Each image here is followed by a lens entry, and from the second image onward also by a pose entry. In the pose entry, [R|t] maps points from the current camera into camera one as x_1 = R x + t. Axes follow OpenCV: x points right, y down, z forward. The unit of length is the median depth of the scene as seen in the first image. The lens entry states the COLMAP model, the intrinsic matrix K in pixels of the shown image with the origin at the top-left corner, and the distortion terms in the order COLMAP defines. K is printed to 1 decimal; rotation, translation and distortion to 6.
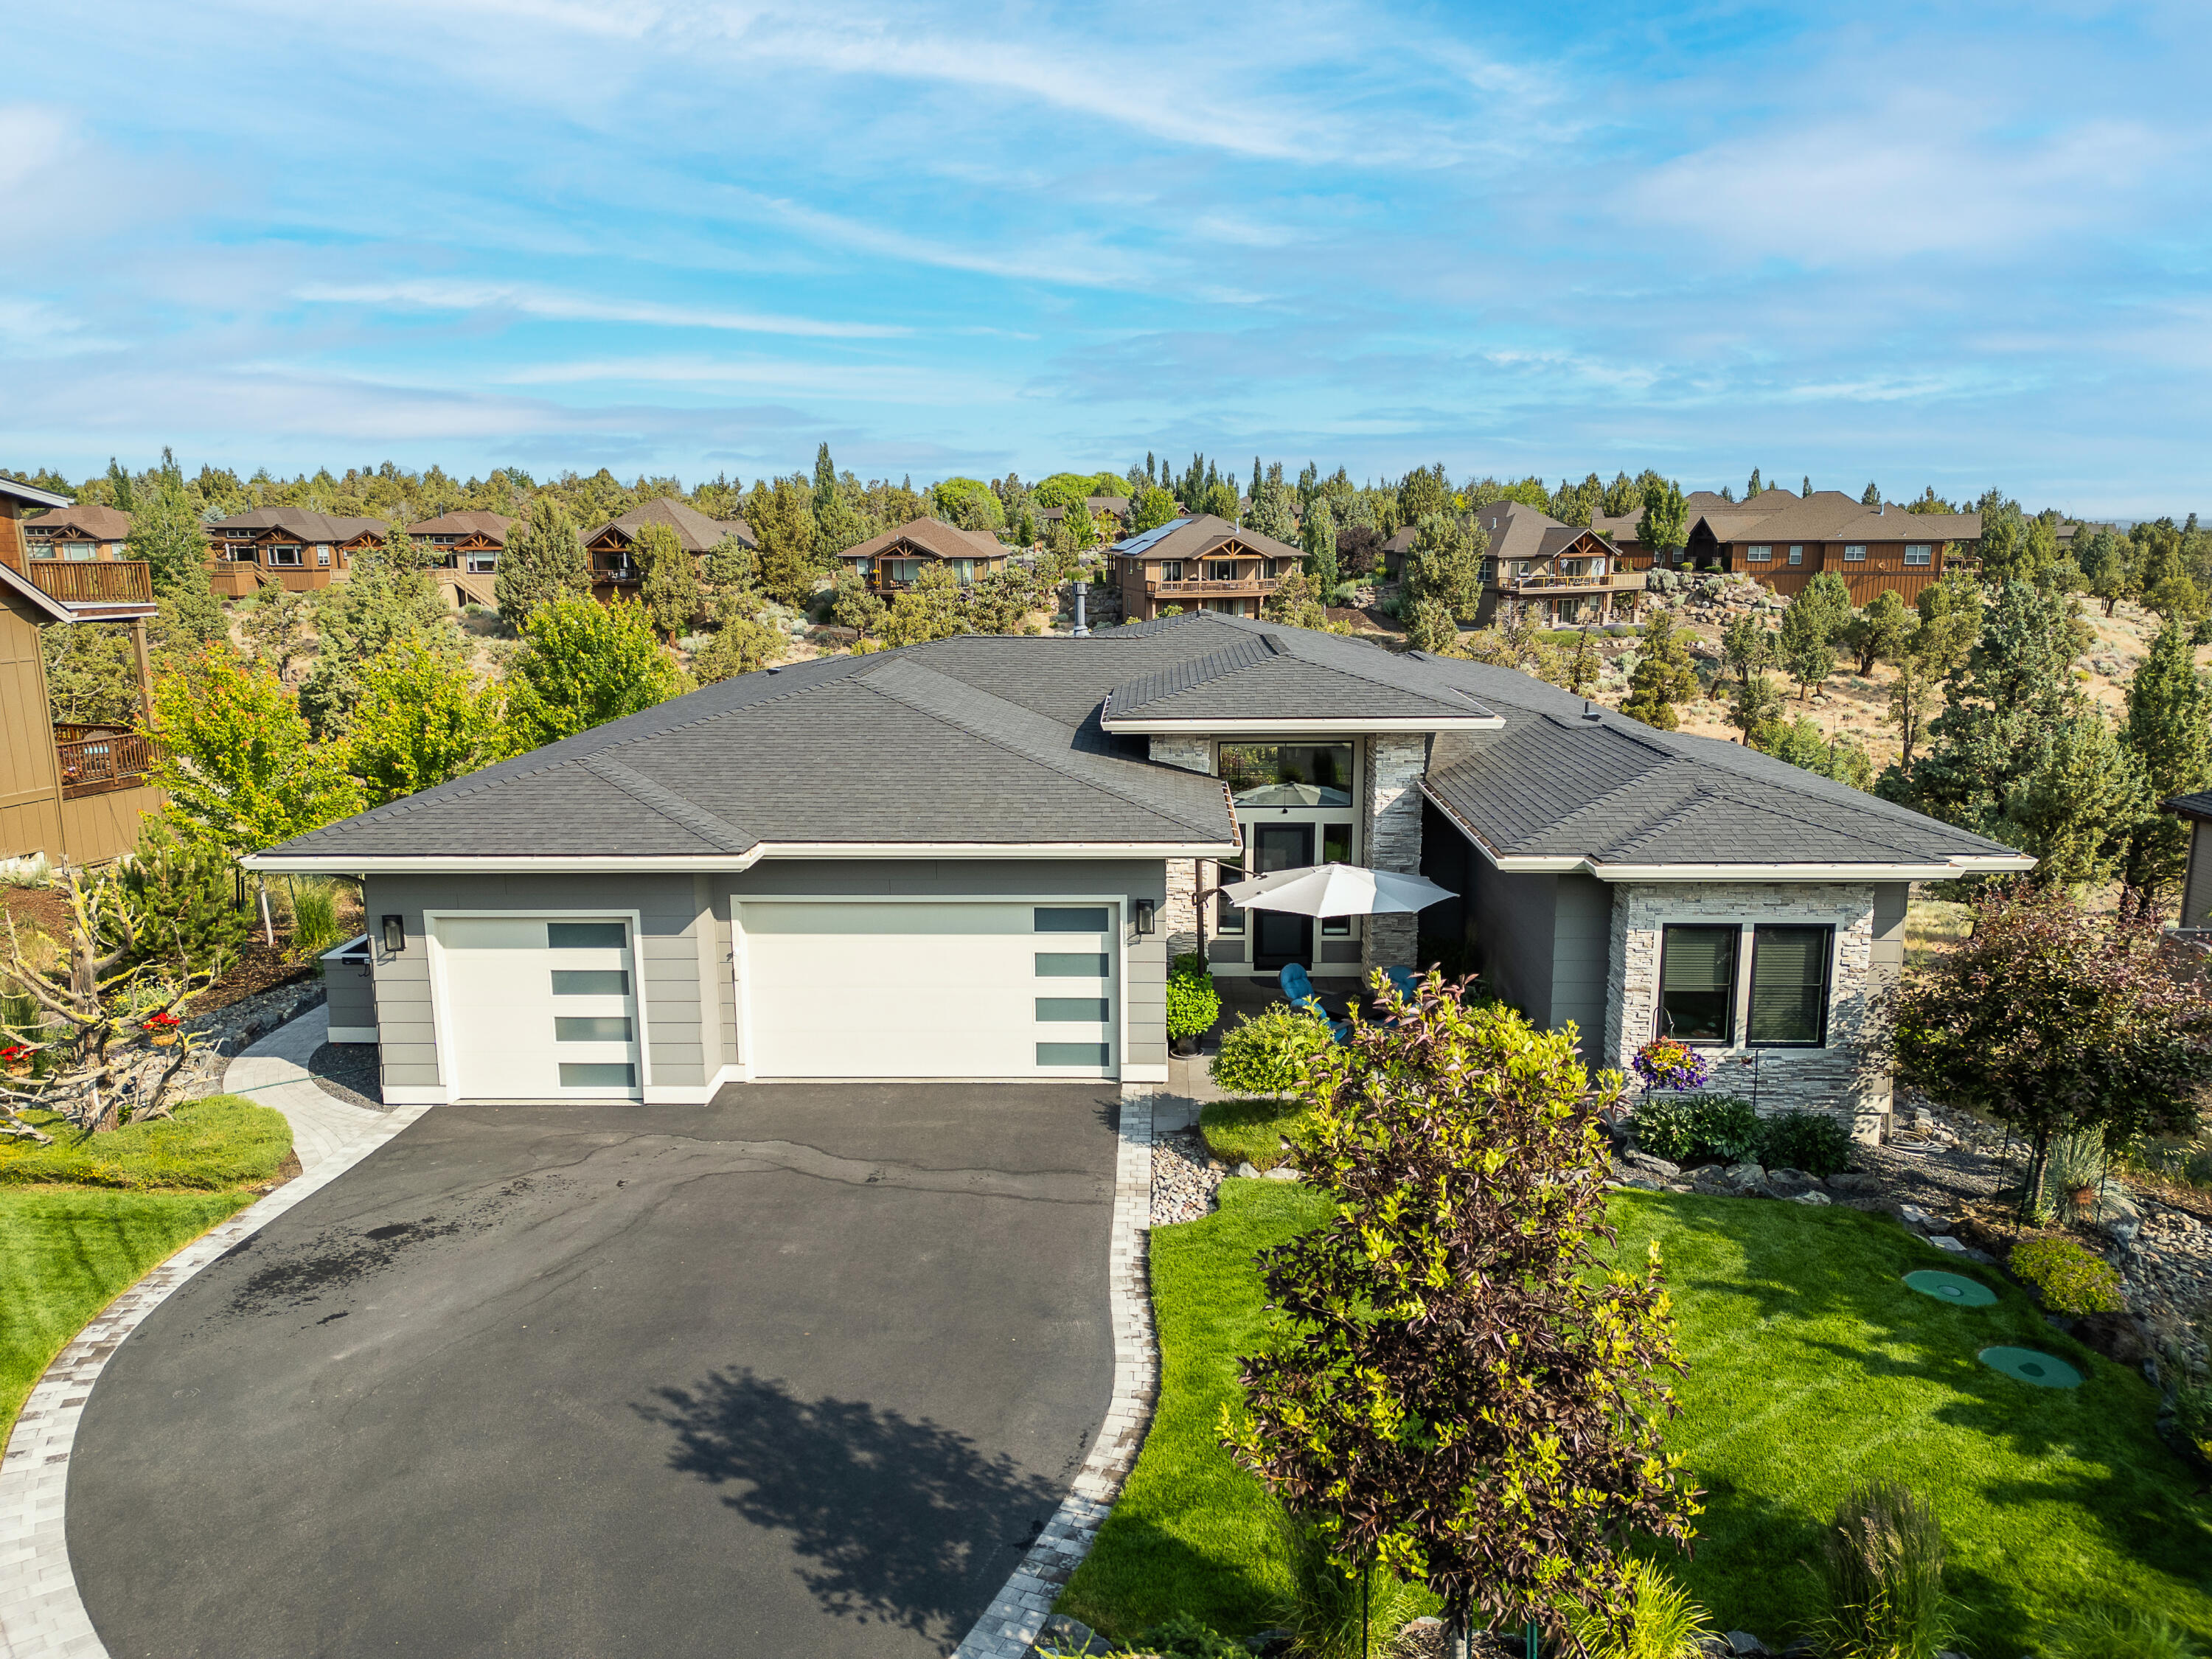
lens RADIAL K [[1521.2, 0, 1106.0], [0, 1521.2, 829.5], [0, 0, 1]] dist [0.061622, -0.054497]
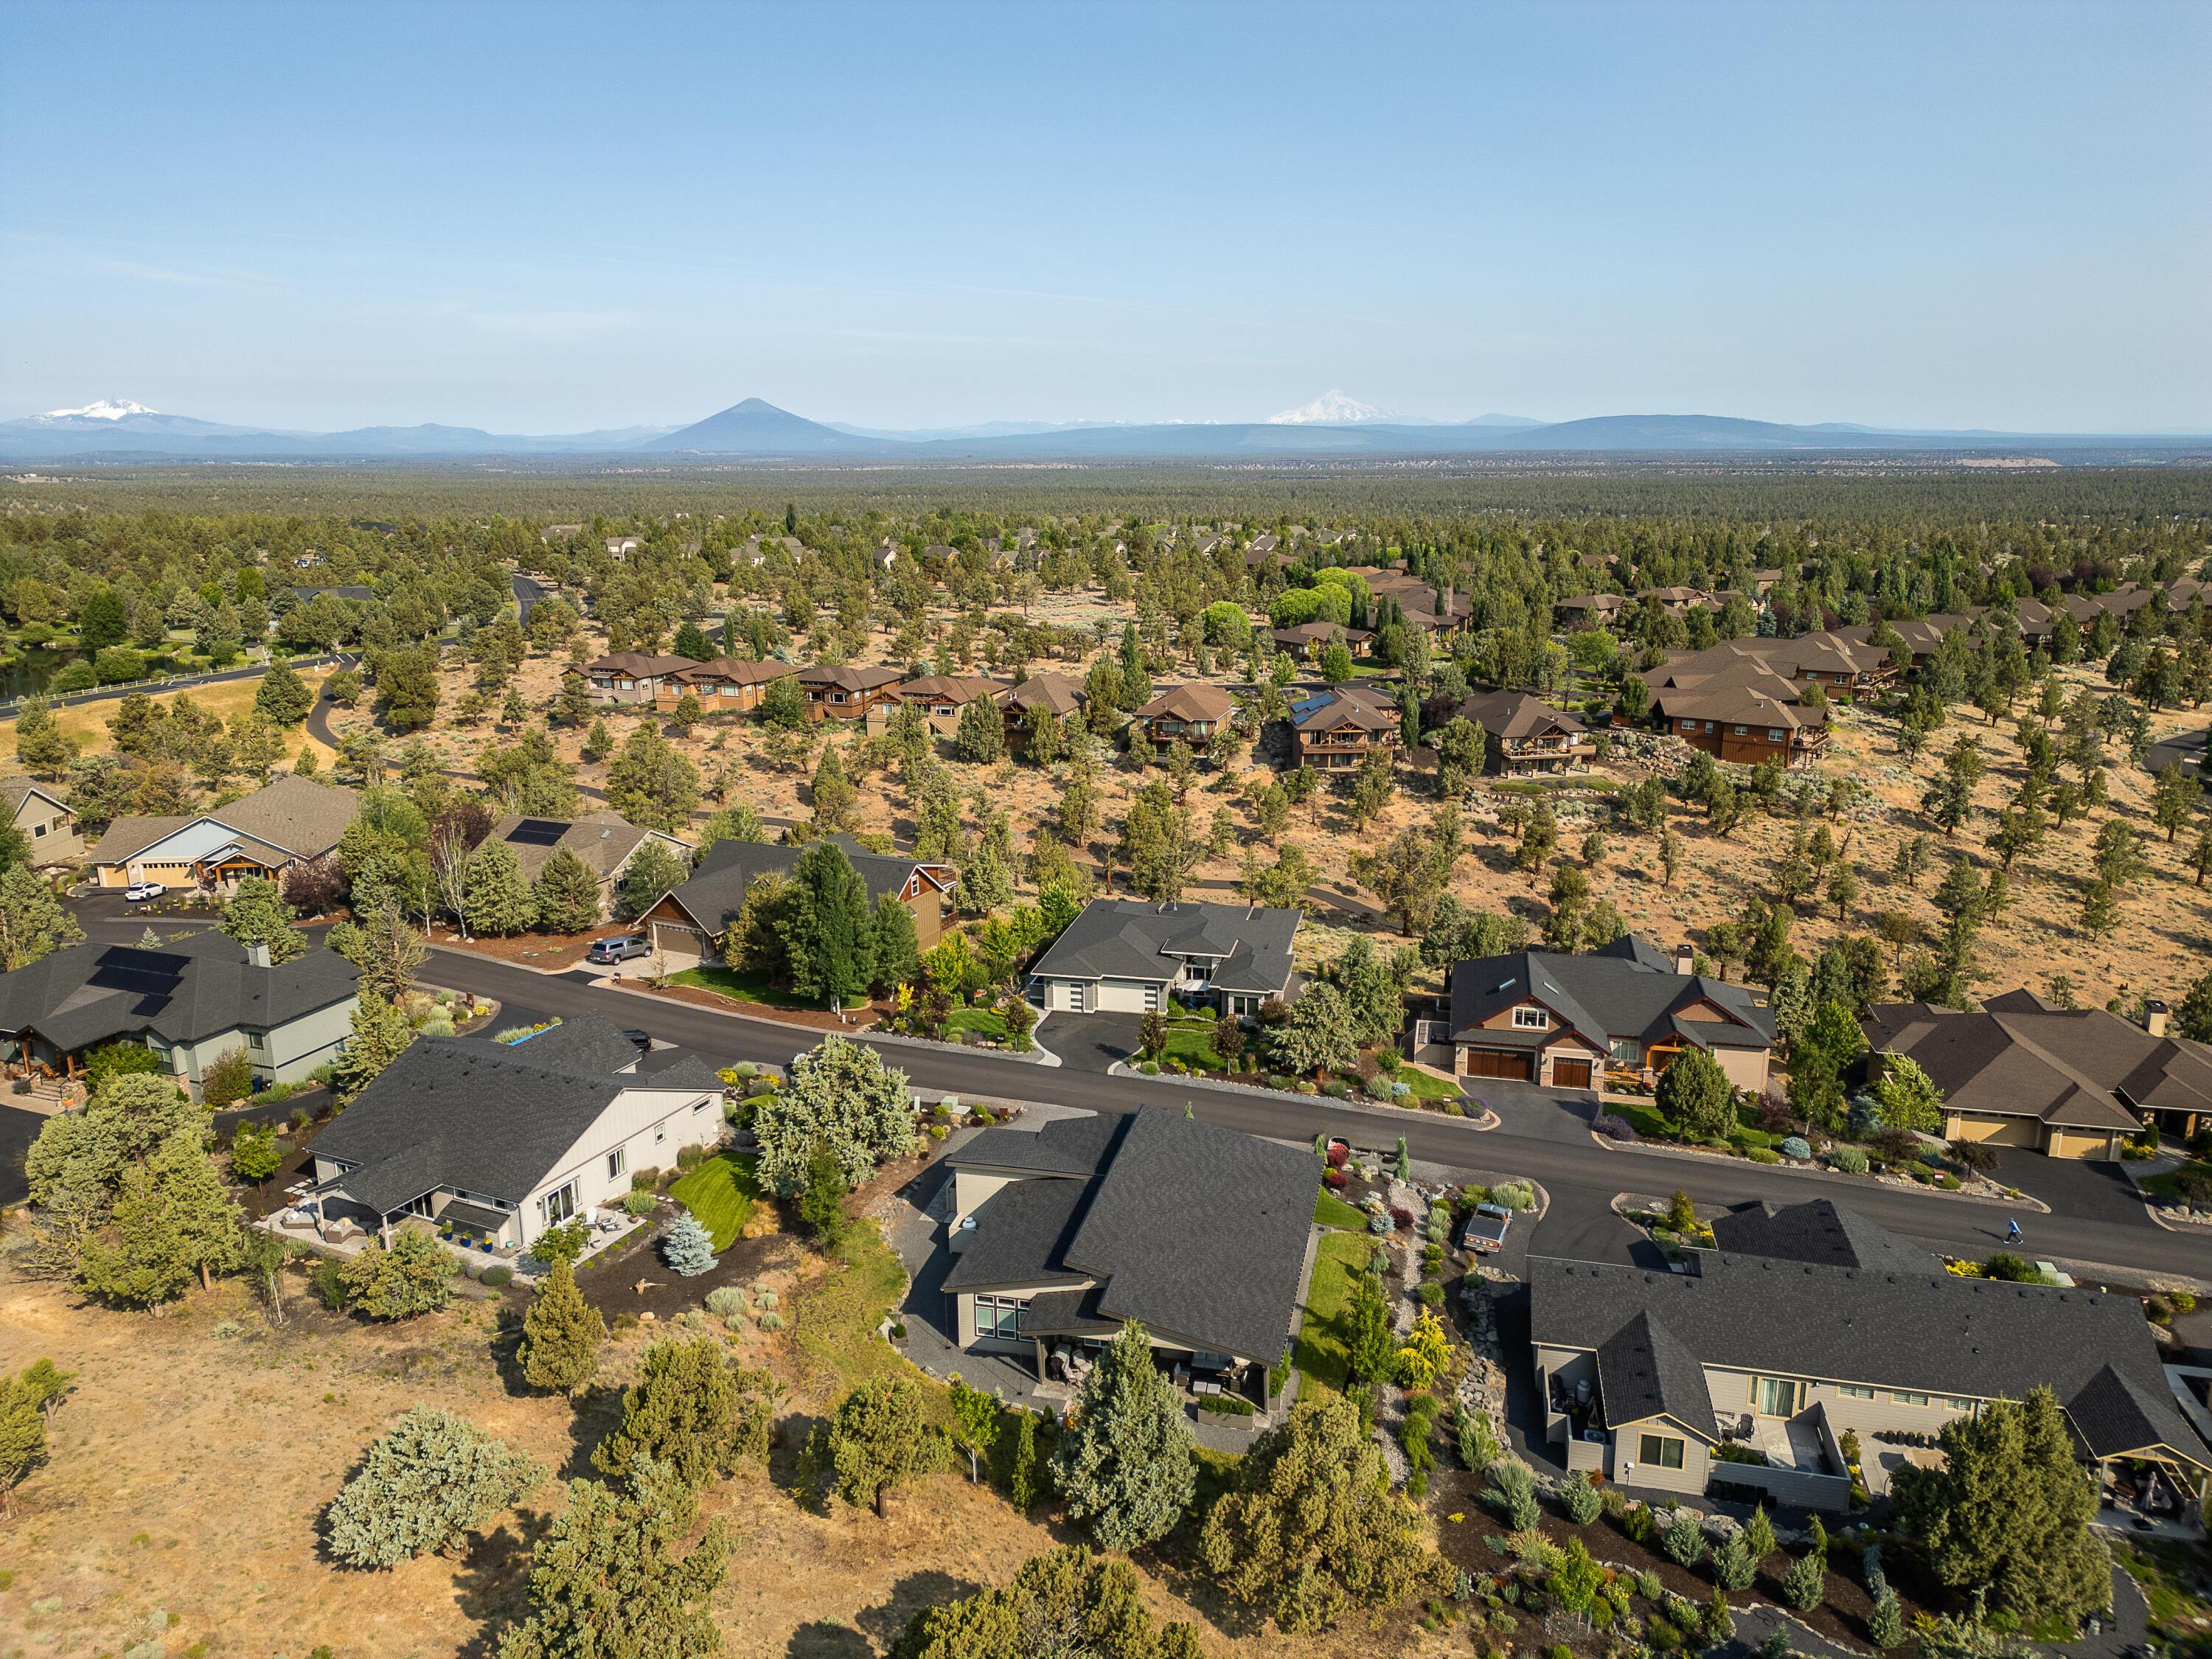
lens RADIAL K [[1521.2, 0, 1106.0], [0, 1521.2, 829.5], [0, 0, 1]] dist [0.061622, -0.054497]
pose [[0.979856, 0.046526, -0.194208, 0.516958], [-0.037360, 0.998020, 0.050596, -0.474564], [0.196178, -0.042322, 0.979655, -2.705291]]
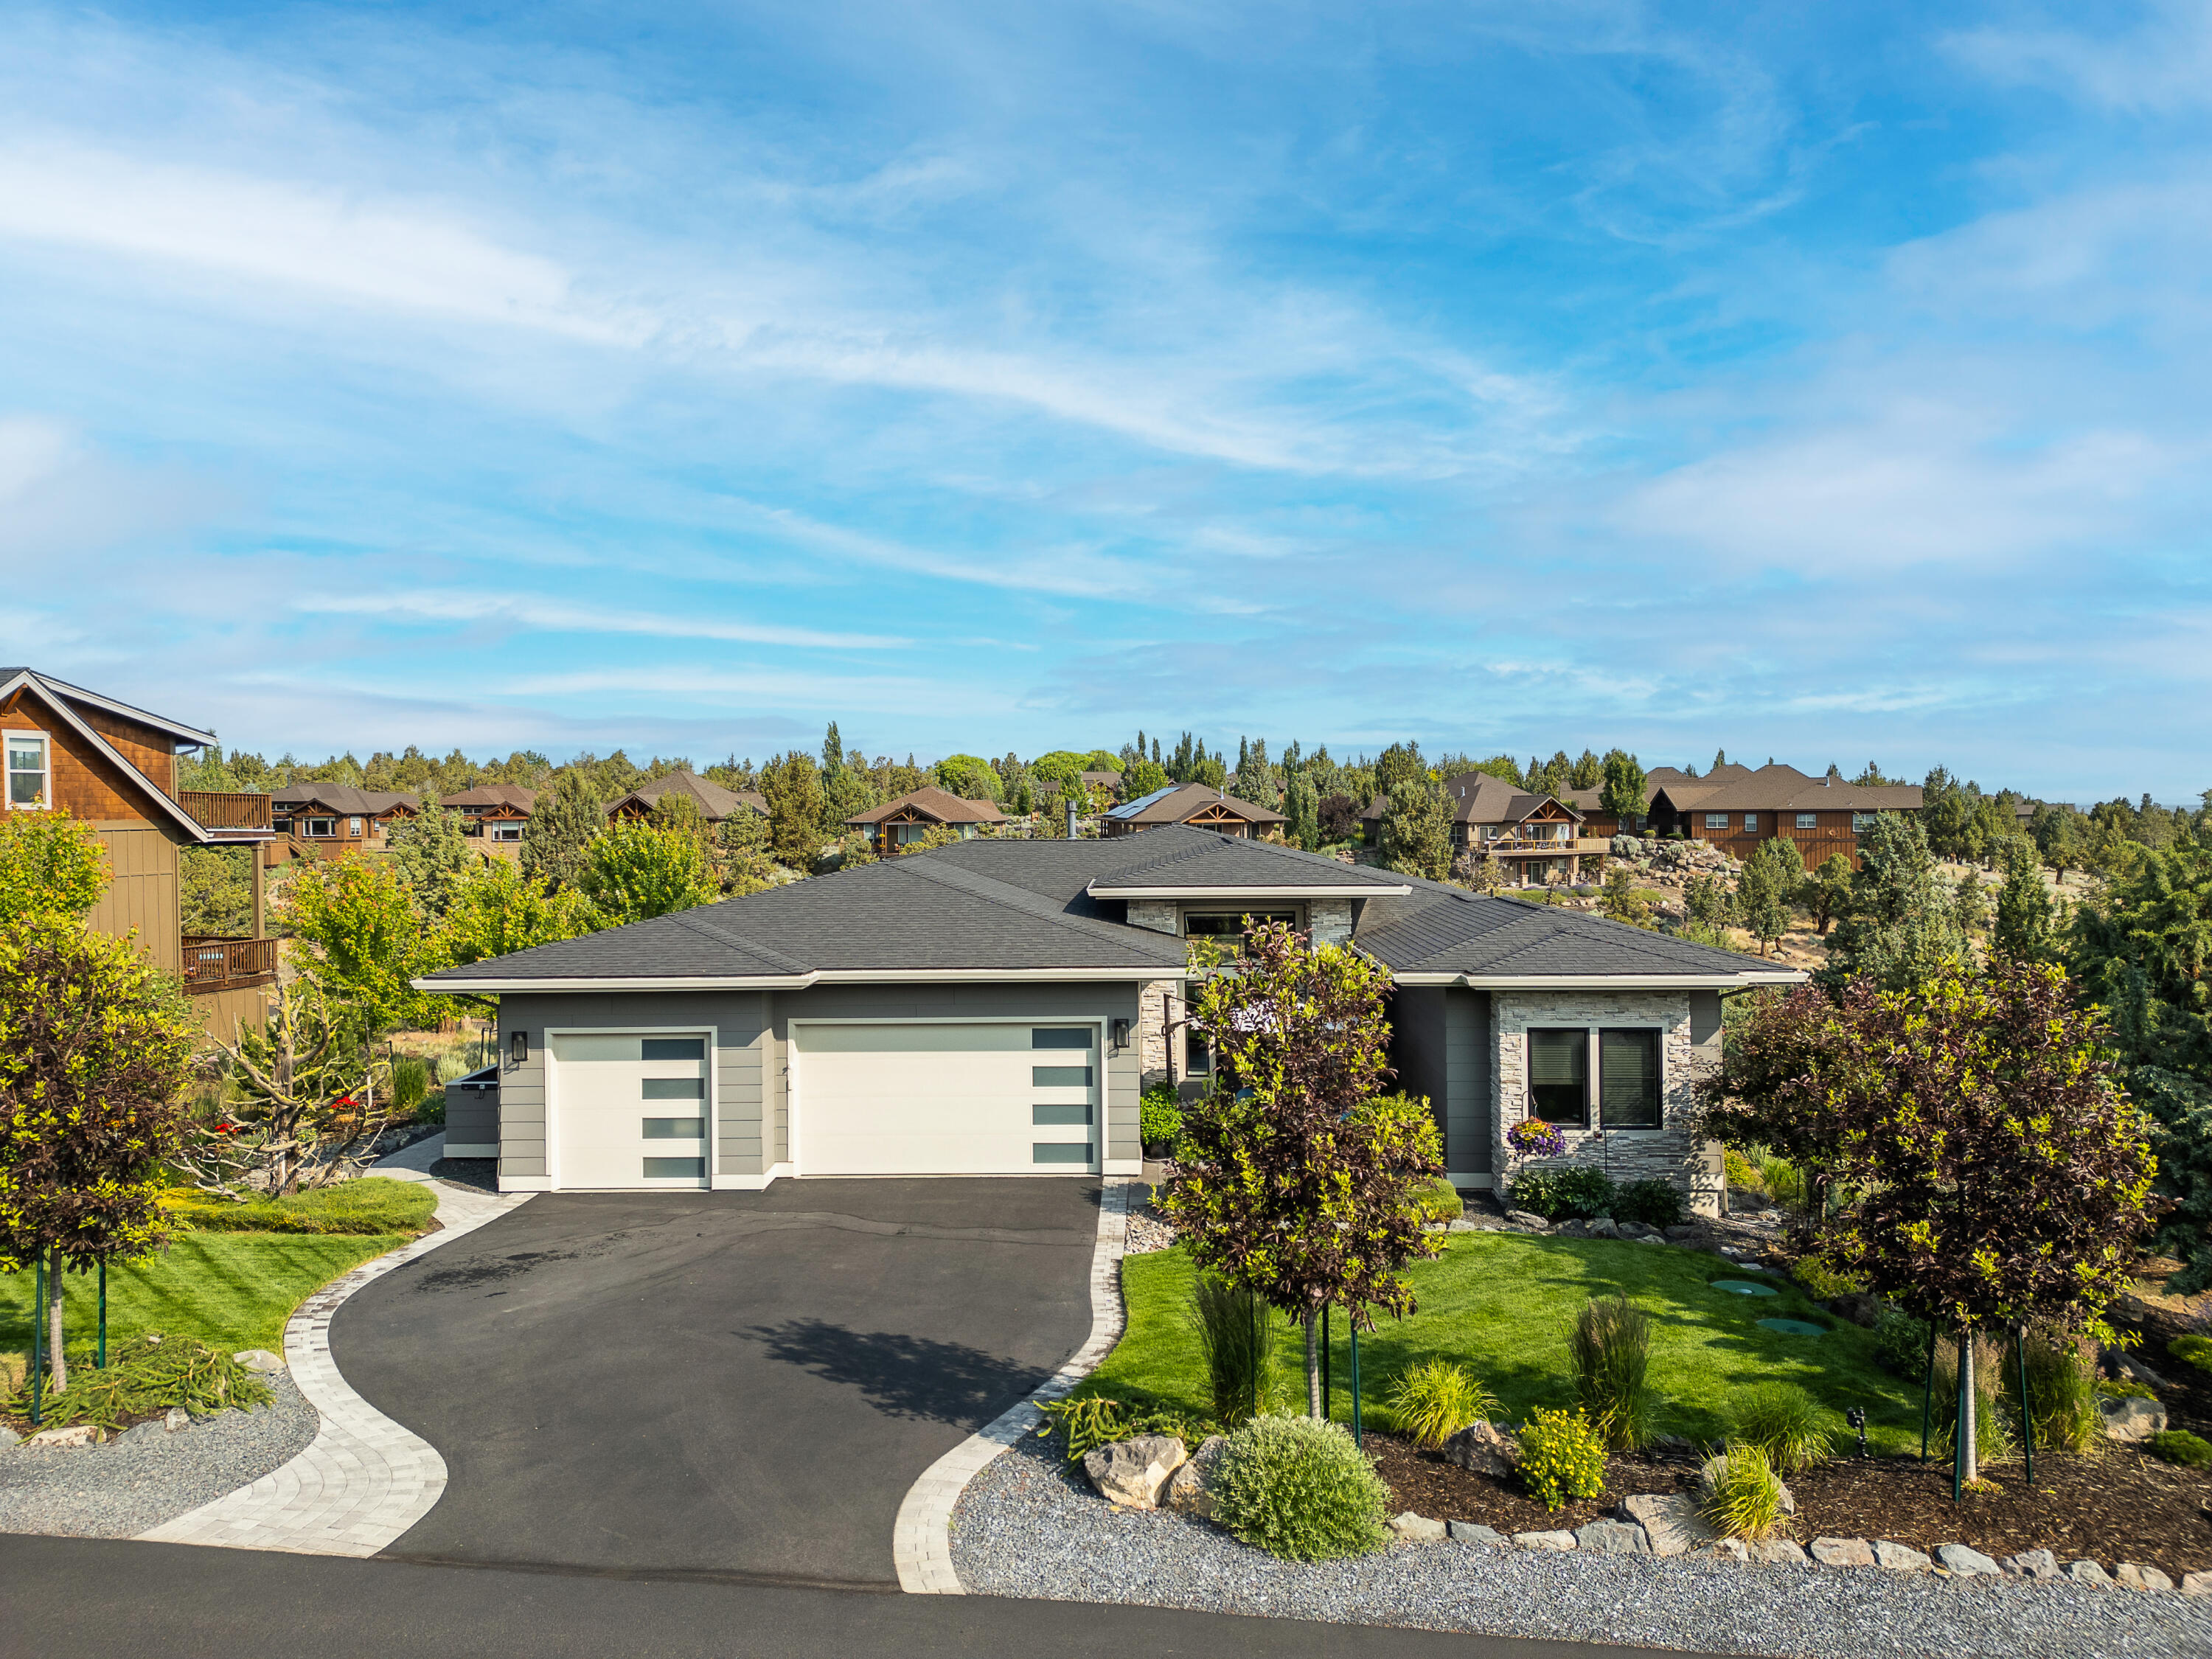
lens RADIAL K [[1521.2, 0, 1106.0], [0, 1521.2, 829.5], [0, 0, 1]] dist [0.061622, -0.054497]
pose [[0.999994, -0.001376, 0.003172, 0.004805], [0.001930, 0.983338, -0.181778, 0.061483], [-0.002869, 0.181783, 0.983334, -0.131370]]
